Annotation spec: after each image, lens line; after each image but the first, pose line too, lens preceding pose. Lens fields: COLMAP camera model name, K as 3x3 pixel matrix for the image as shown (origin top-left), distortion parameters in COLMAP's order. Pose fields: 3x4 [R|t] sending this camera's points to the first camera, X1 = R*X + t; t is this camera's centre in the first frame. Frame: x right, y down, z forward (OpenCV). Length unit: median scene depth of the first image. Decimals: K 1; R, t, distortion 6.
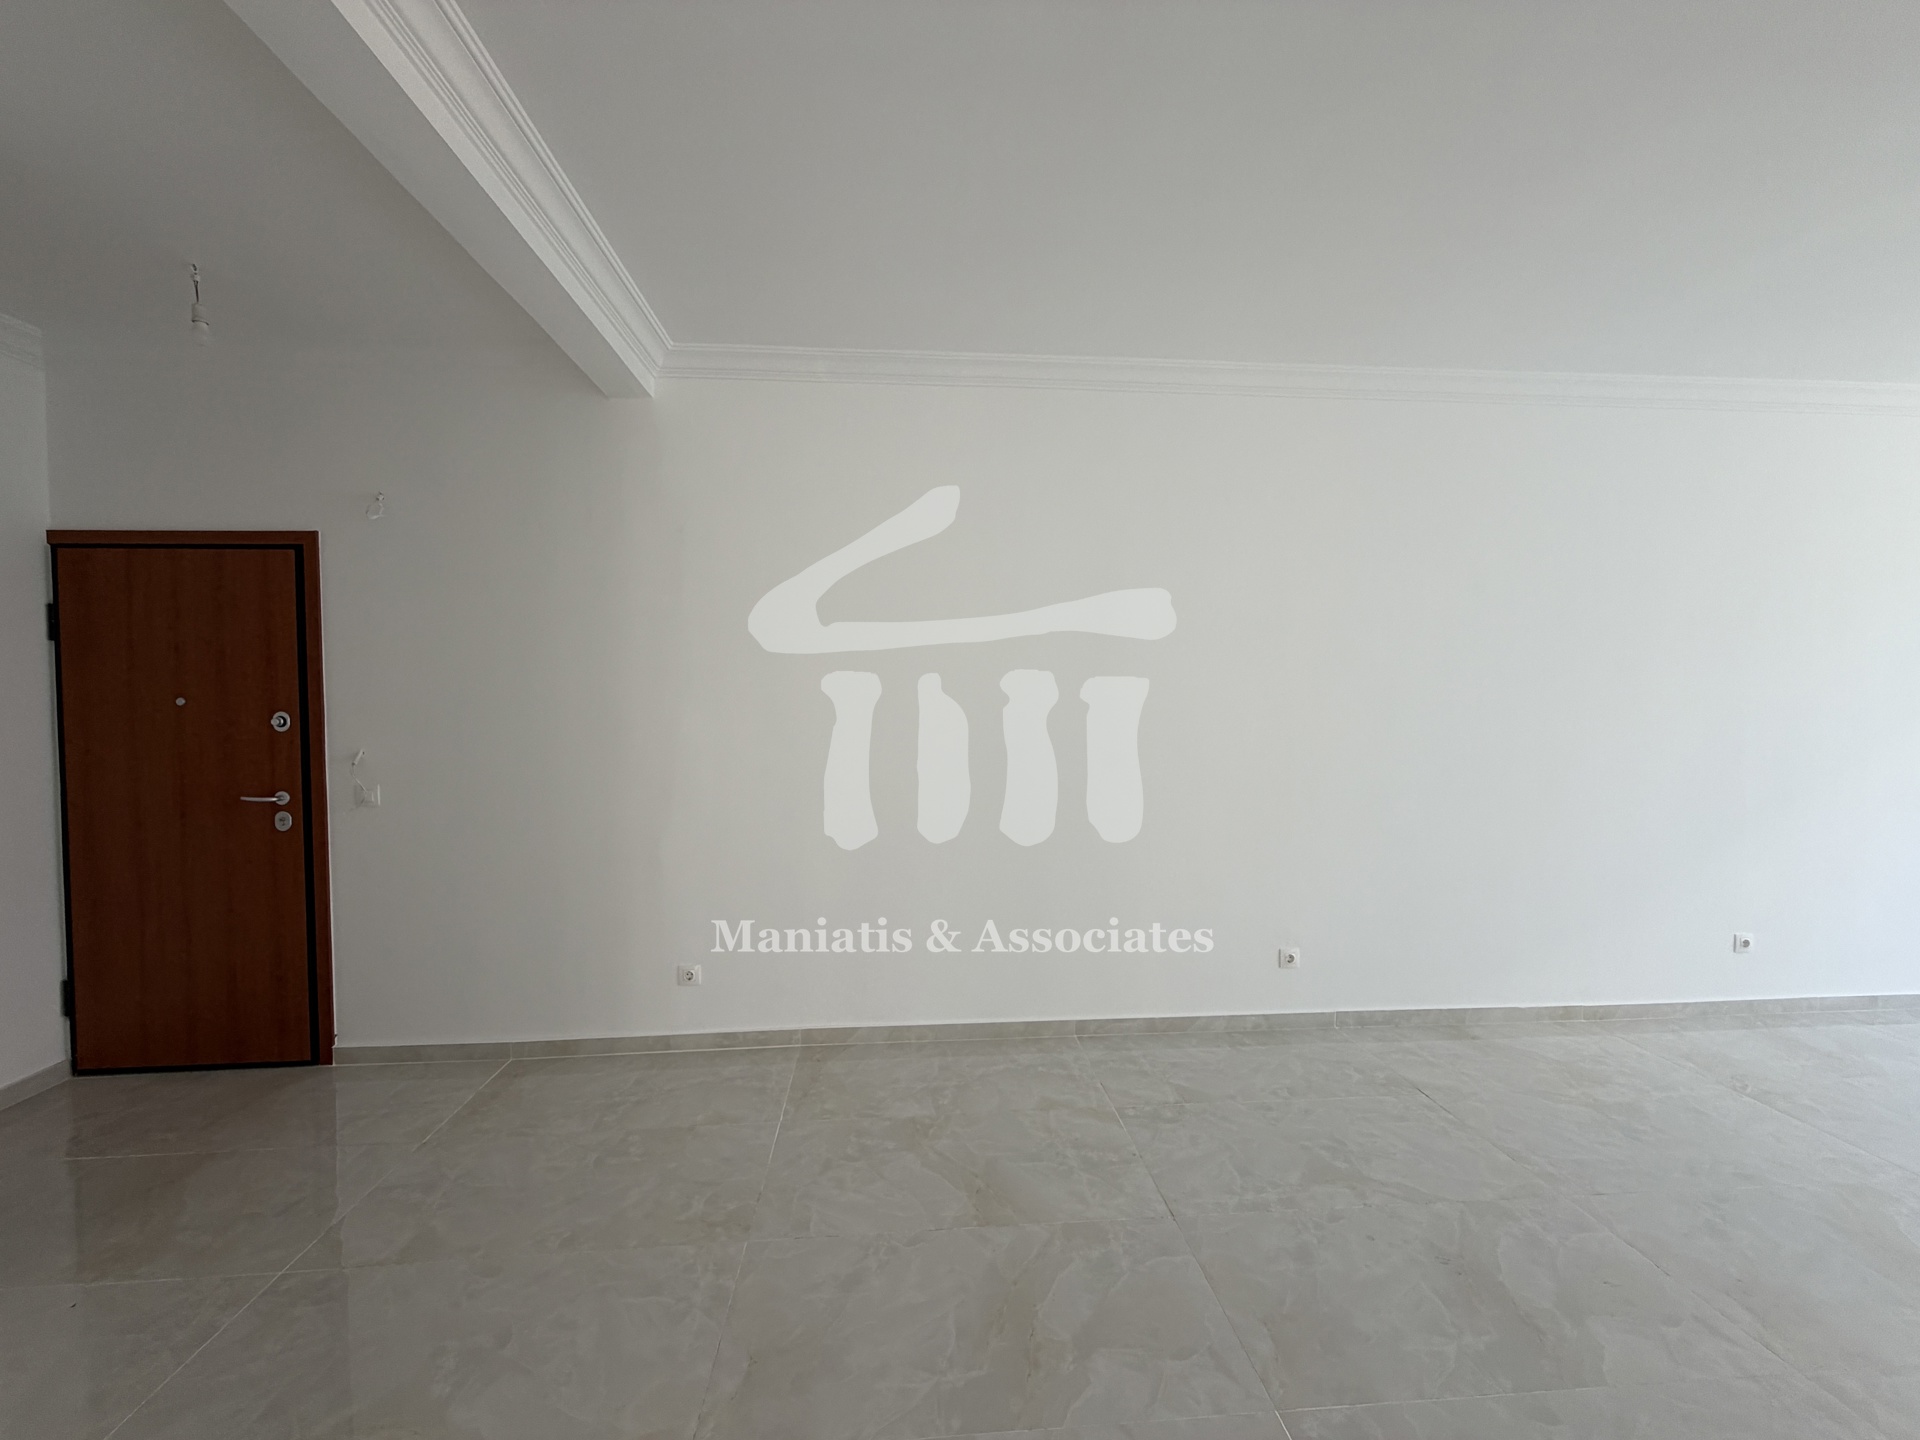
lens RADIAL K [[764.6, 0, 954.0], [0, 764.6, 720.0], [0, 0, 1]] dist [0.000370, 0.000009]
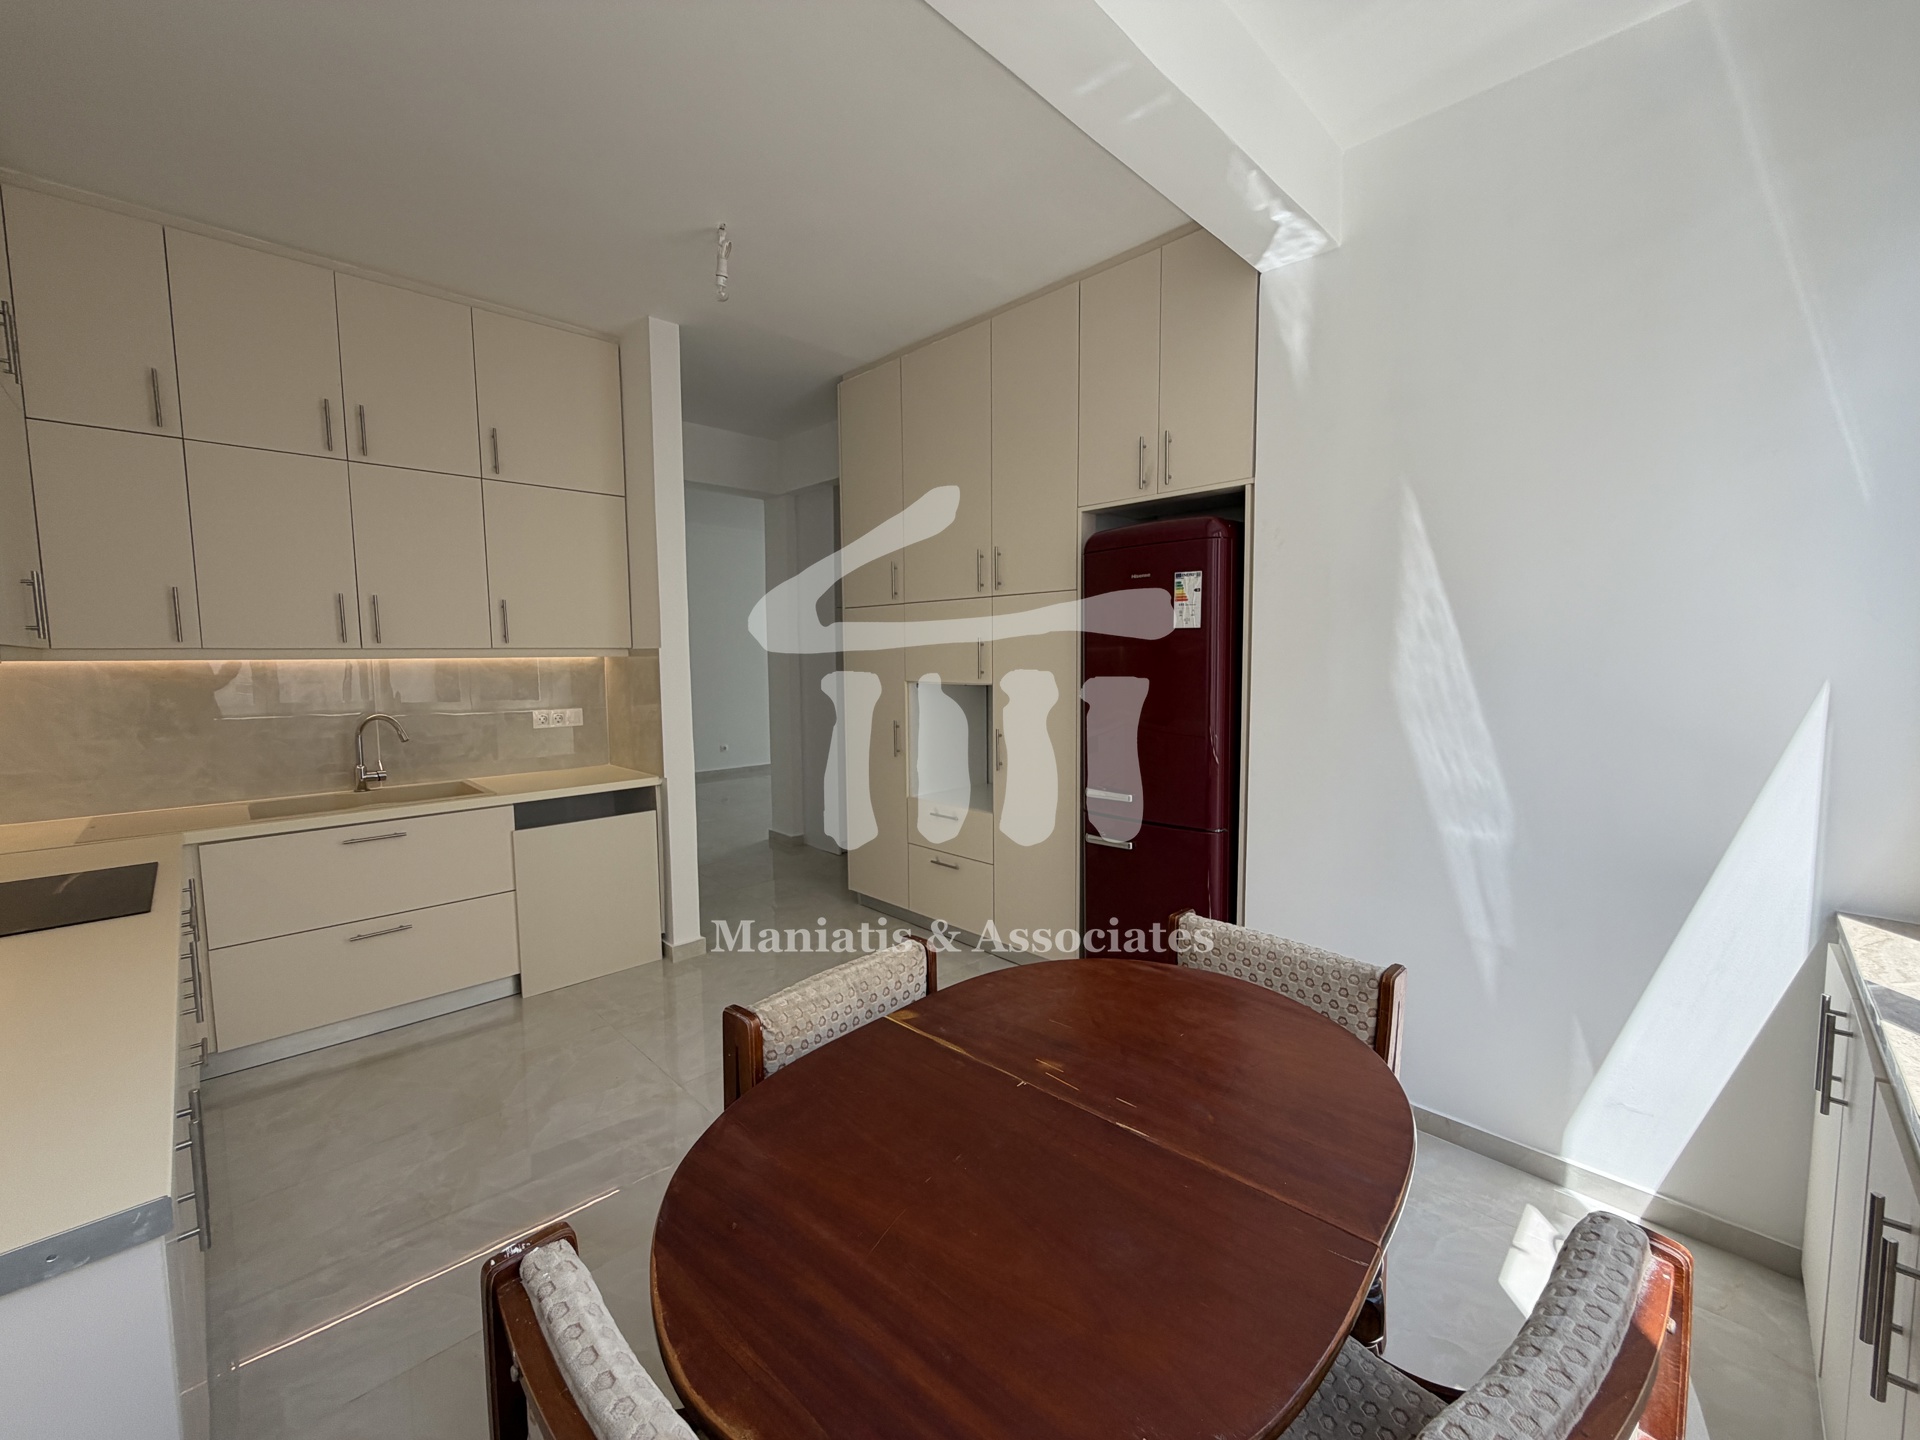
lens RADIAL K [[765.3, 0, 954.5], [0, 765.3, 719.6], [0, 0, 1]] dist [0.000930, -0.000387]
pose [[0.762882, -0.055198, 0.644177, -0.710266], [0.024466, 0.998100, 0.056550, 0.087542], [-0.646075, -0.027380, 0.762783, -1.659484]]
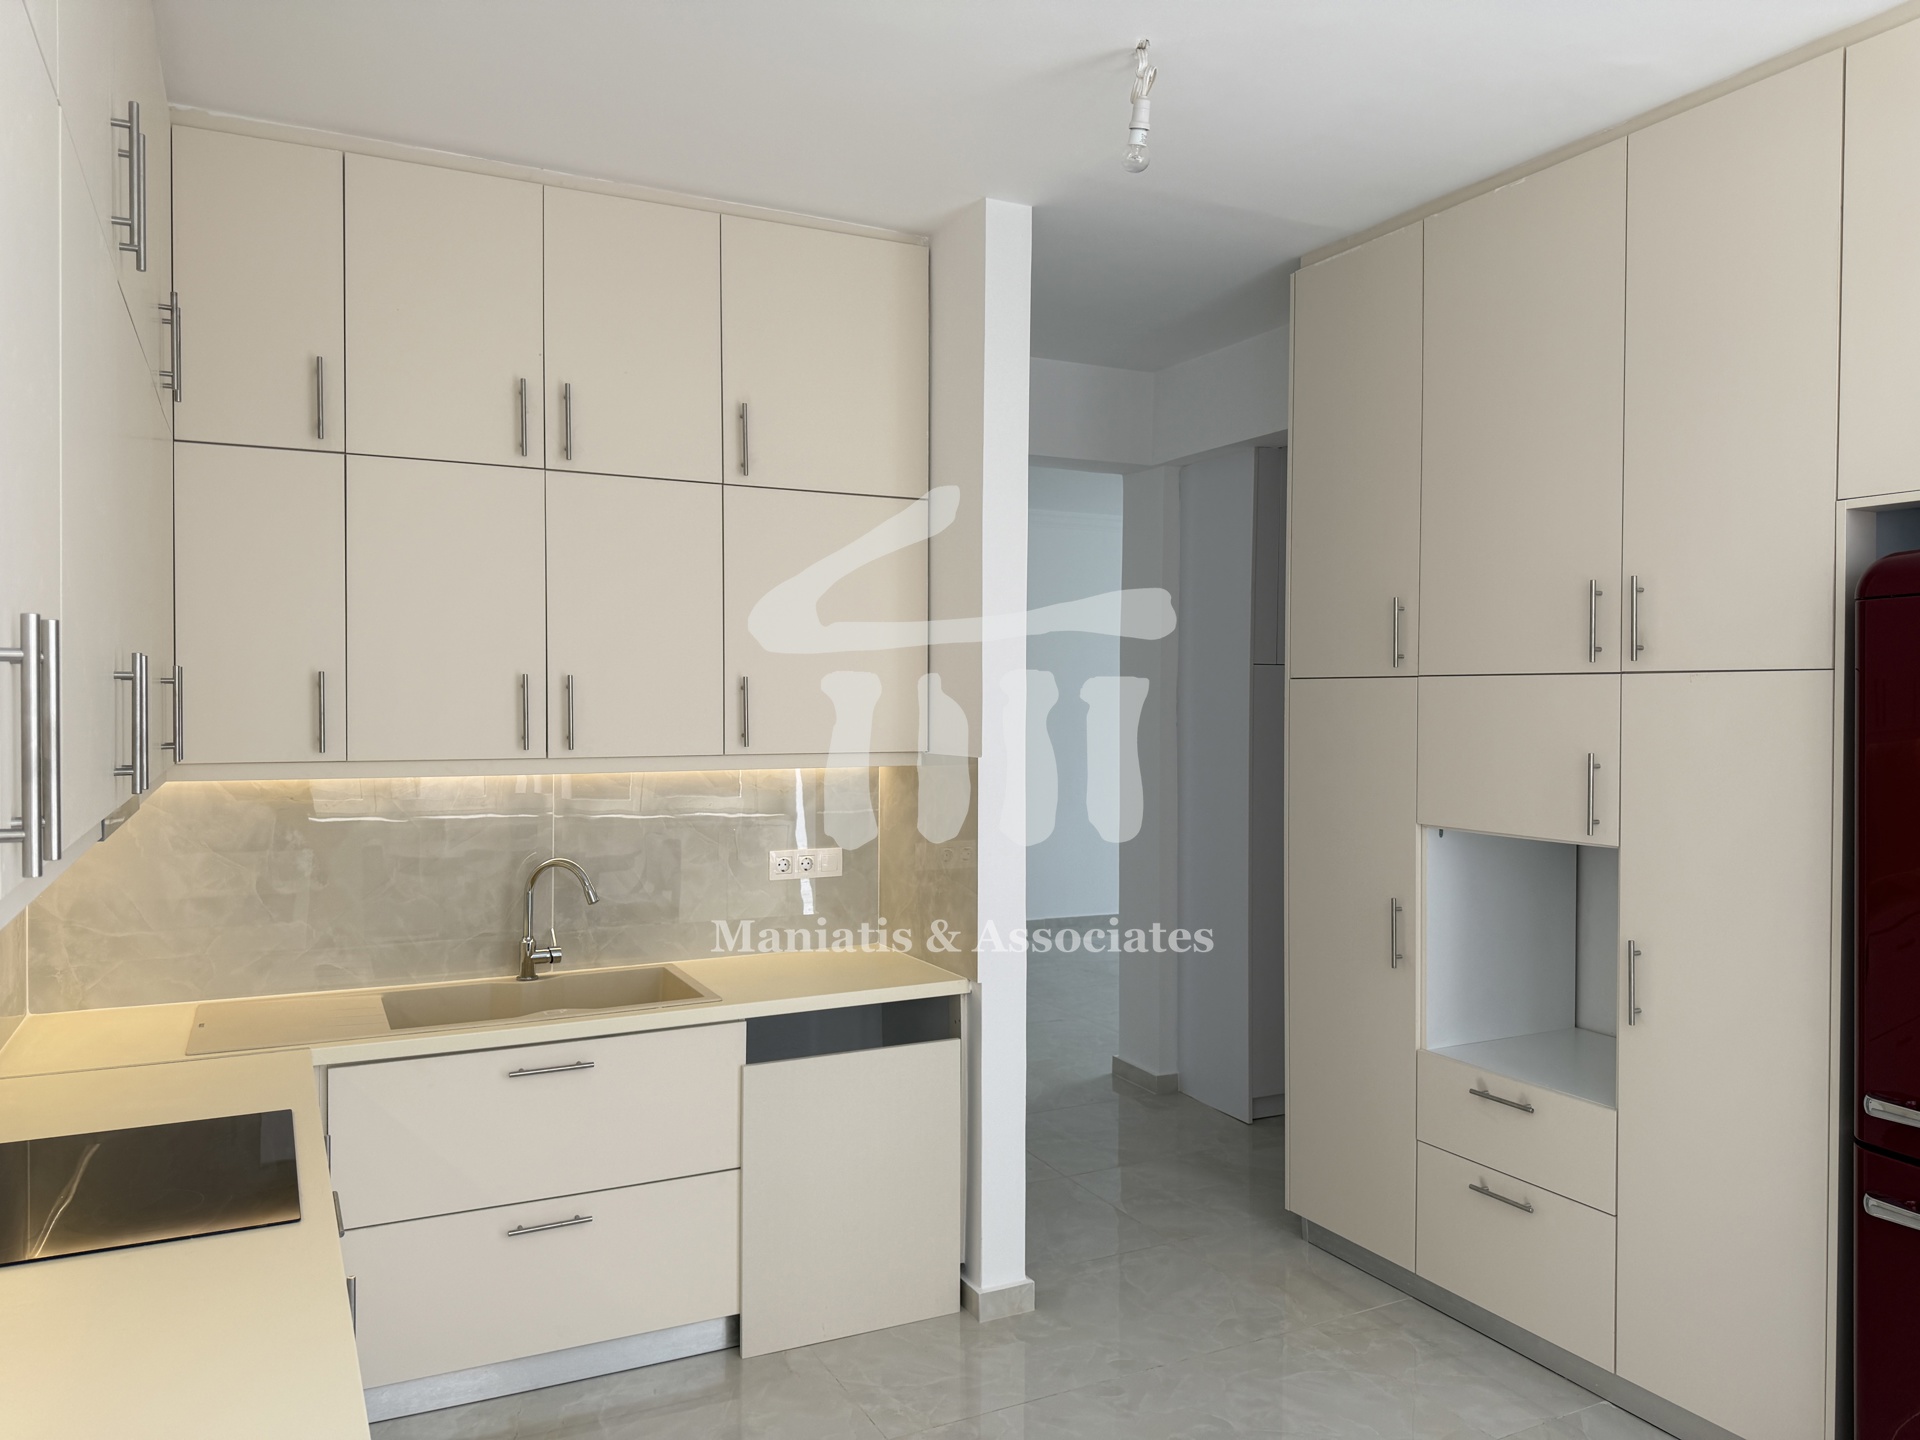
lens RADIAL K [[1348.3, 0, 962.0], [0, 1348.3, 716.8], [0, 0, 1]] dist [0.035274, -0.057344]
pose [[0.922909, 0.004036, 0.384997, -0.761547], [0.003440, 0.999819, -0.018729, 0.024372], [-0.385003, 0.018610, 0.922728, -1.569088]]
